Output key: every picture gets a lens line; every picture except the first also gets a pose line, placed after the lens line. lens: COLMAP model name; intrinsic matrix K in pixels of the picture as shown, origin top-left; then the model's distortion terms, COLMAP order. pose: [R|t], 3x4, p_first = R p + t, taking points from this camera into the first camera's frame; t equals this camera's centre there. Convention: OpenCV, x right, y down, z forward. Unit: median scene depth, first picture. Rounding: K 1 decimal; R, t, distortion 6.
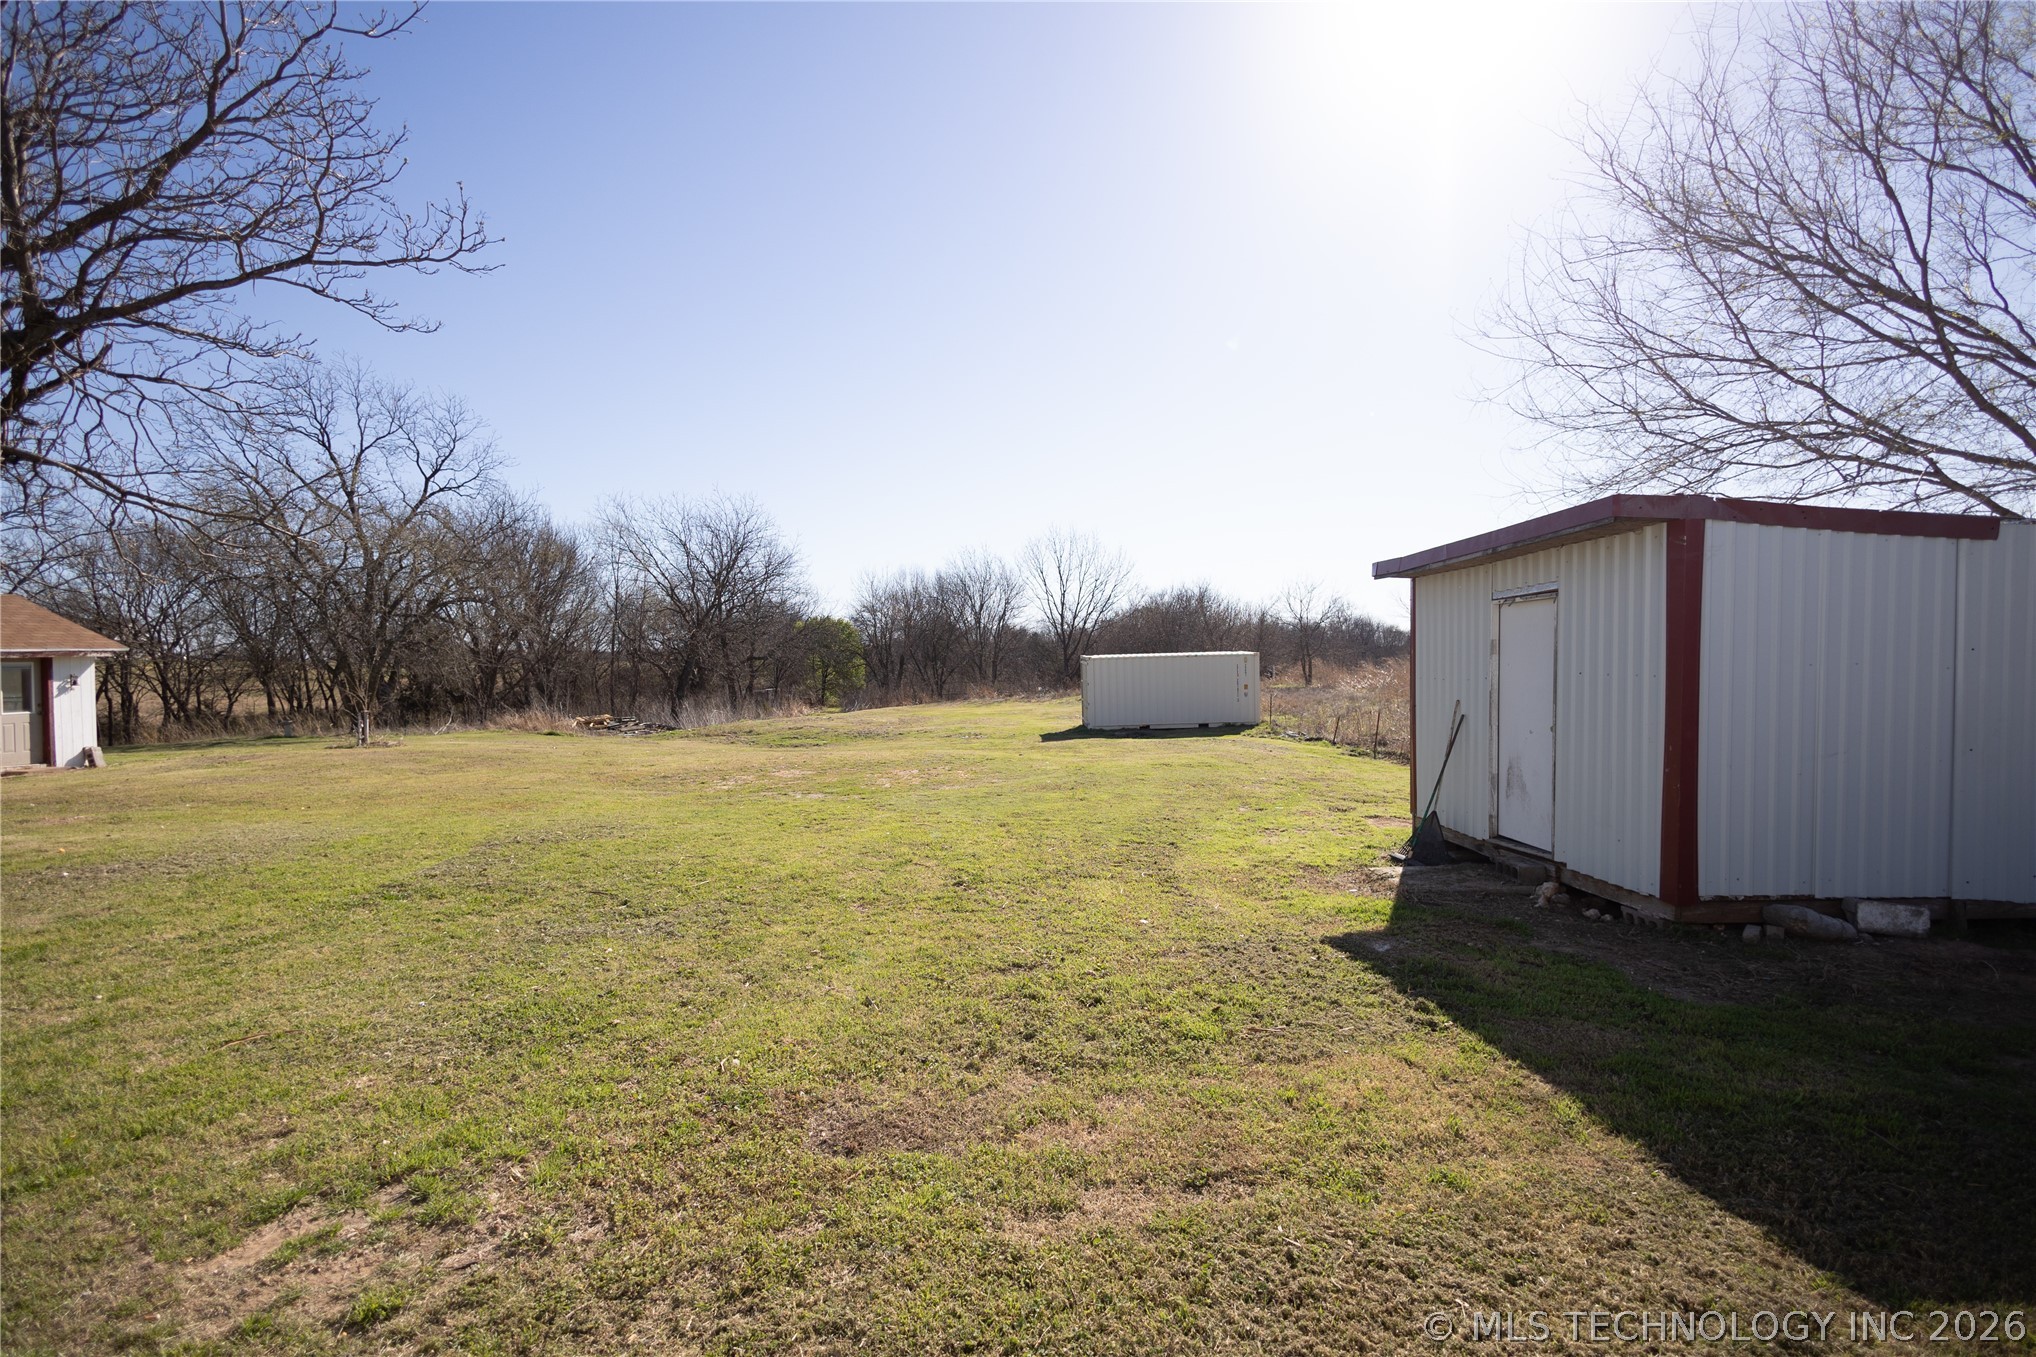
lens RADIAL K [[936.8, 0, 1022.3], [0, 936.8, 679.2], [0, 0, 1]] dist [0.015999, -0.005669]
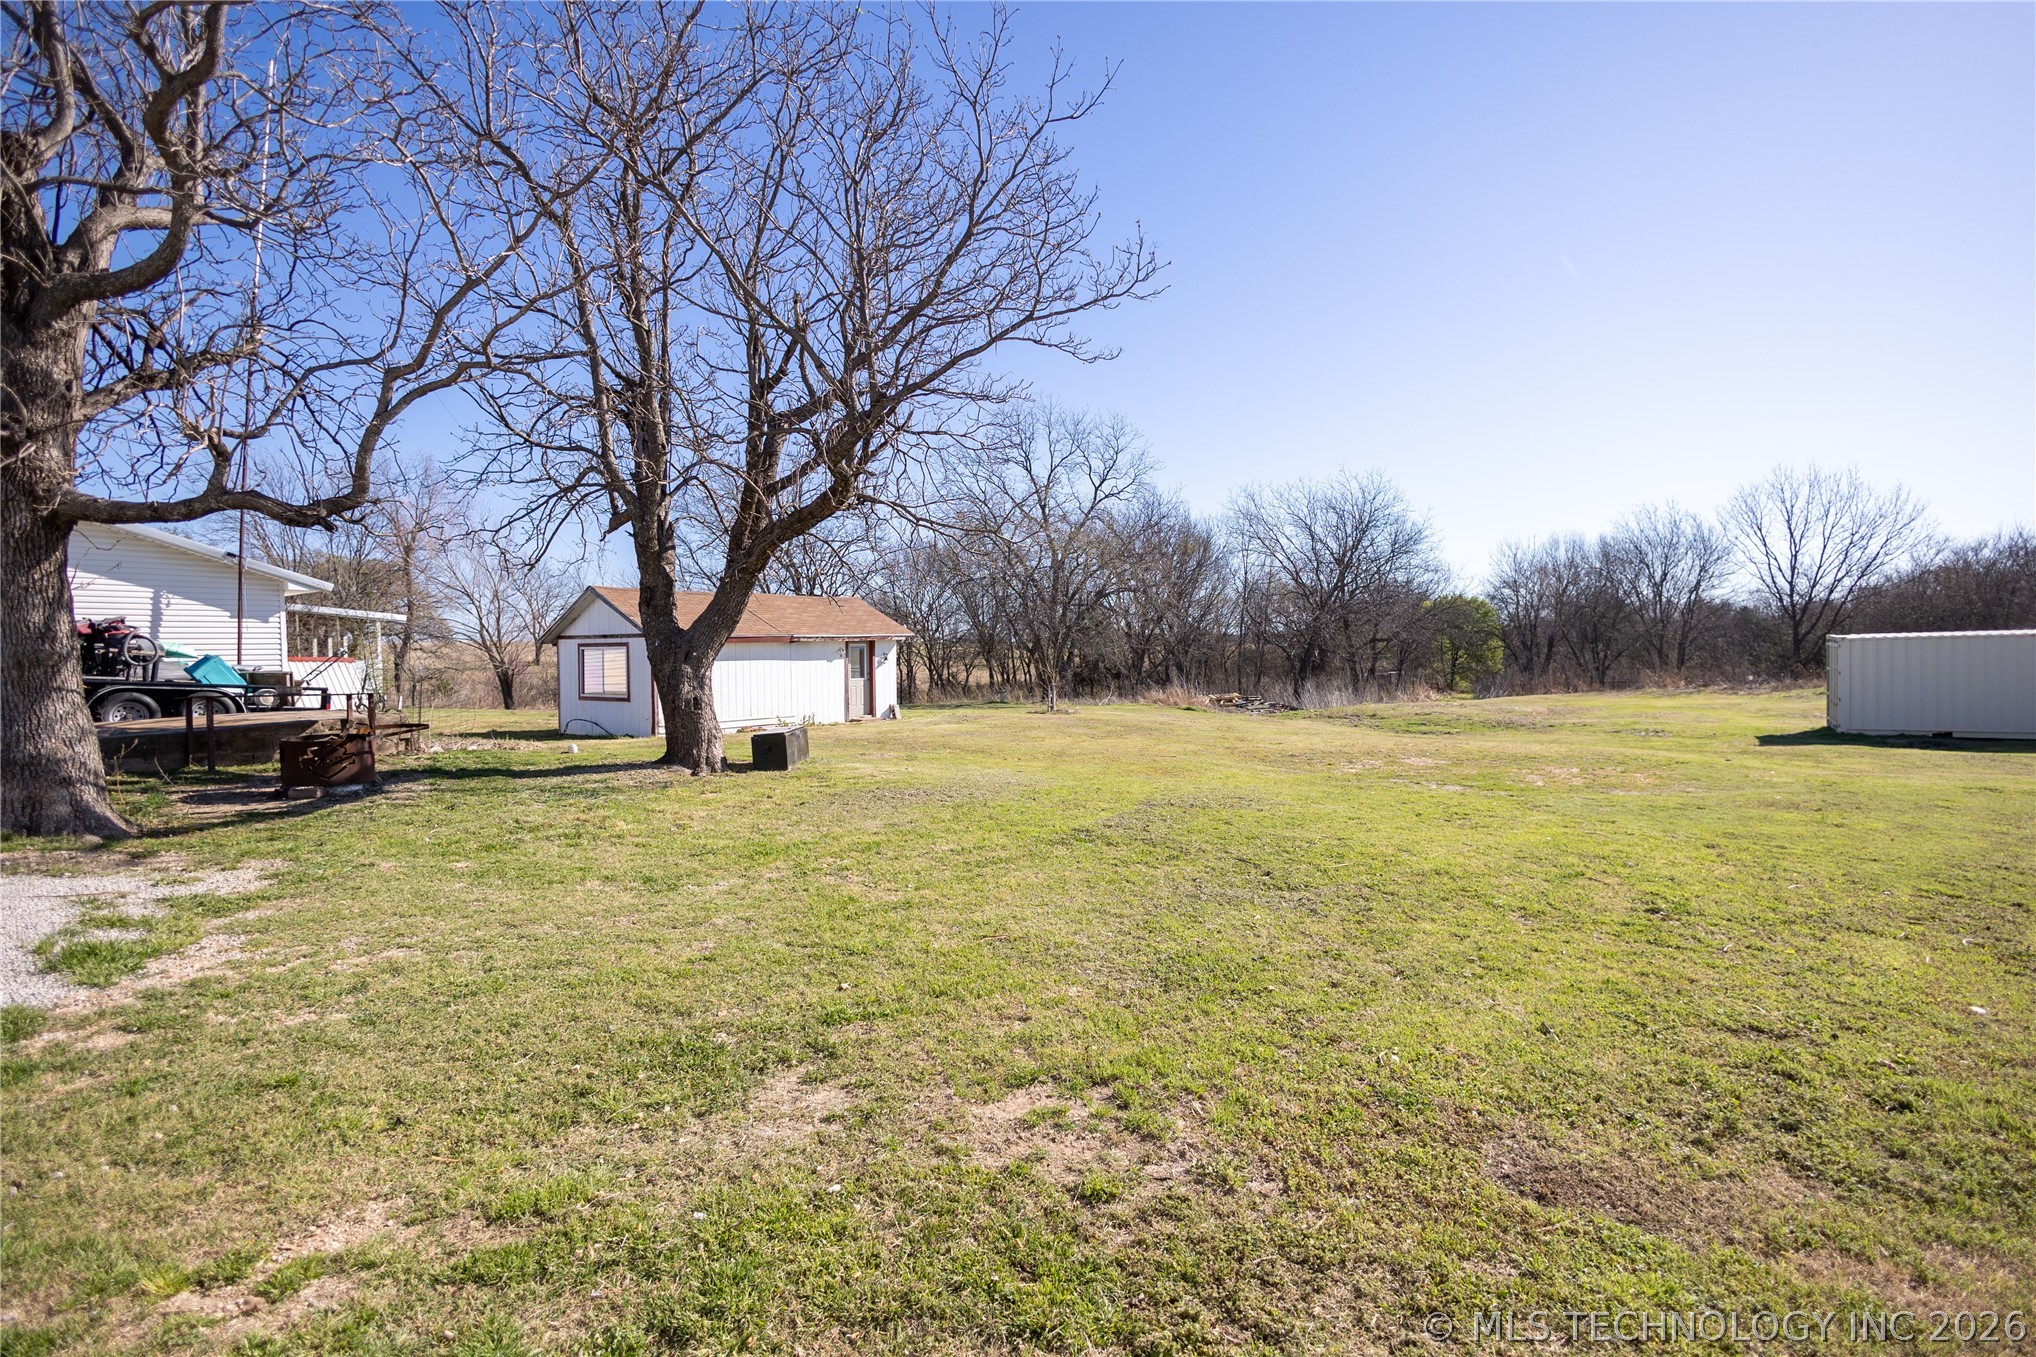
lens RADIAL K [[936.8, 0, 1019.6], [0, 936.8, 673.2], [0, 0, 1]] dist [0.015999, -0.005669]
pose [[0.802208, 0.018446, -0.596760, -0.021395], [-0.010807, 0.999807, 0.016376, 0.001286], [0.596947, -0.006687, 0.802253, 0.001900]]
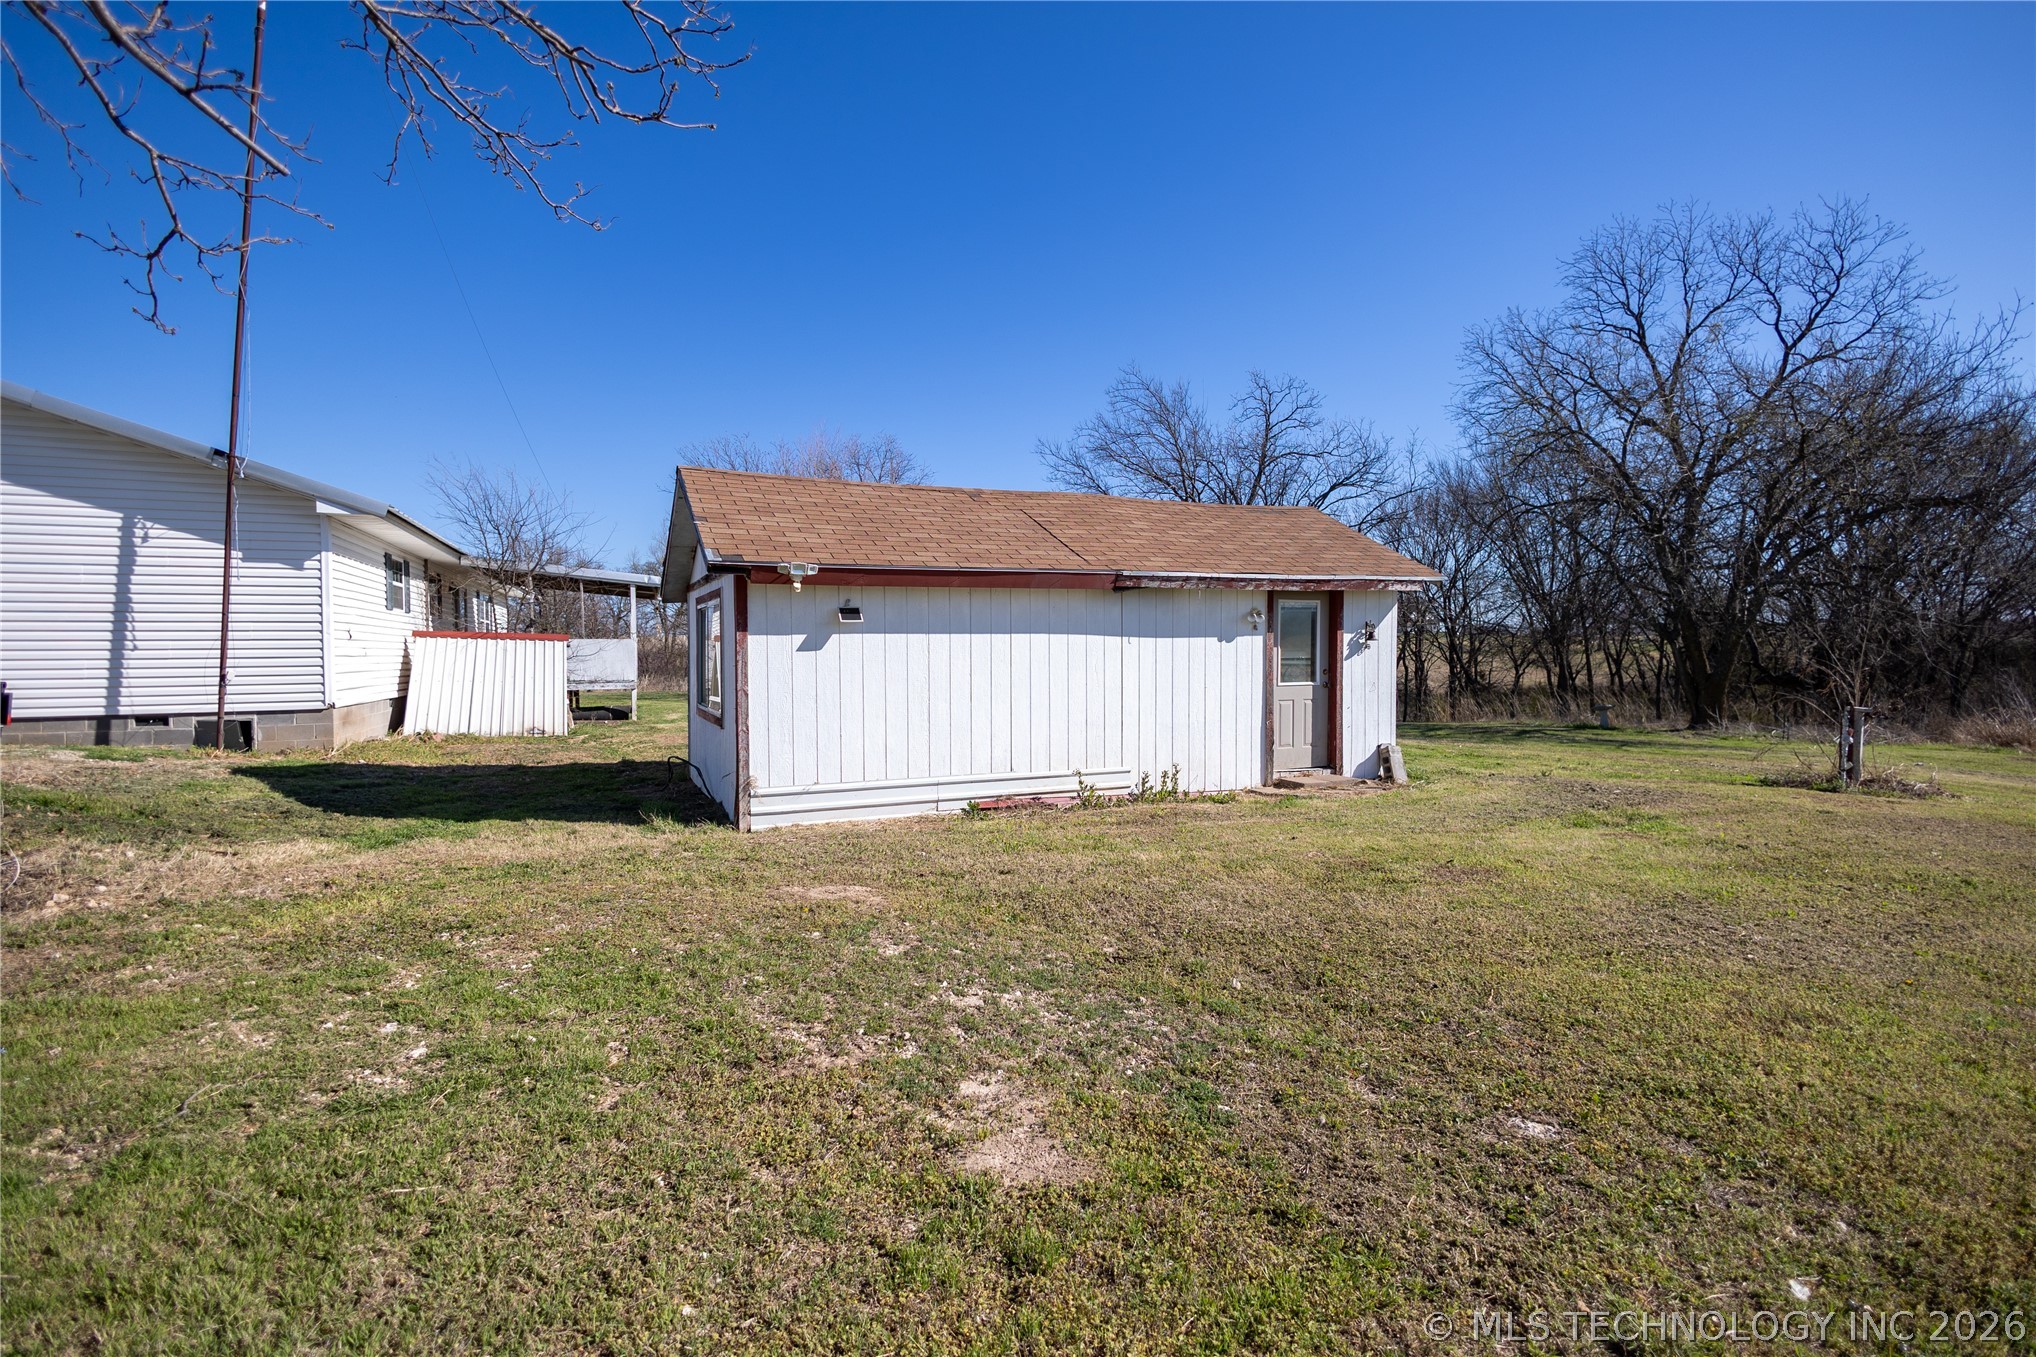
lens RADIAL K [[936.8, 0, 1024.1], [0, 936.8, 683.4], [0, 0, 1]] dist [0.015999, -0.005669]
pose [[0.407440, 0.044906, -0.912127, -1.140117], [-0.018399, 0.998991, 0.040964, 0.028077], [0.913047, 0.000092, 0.407855, 1.160710]]
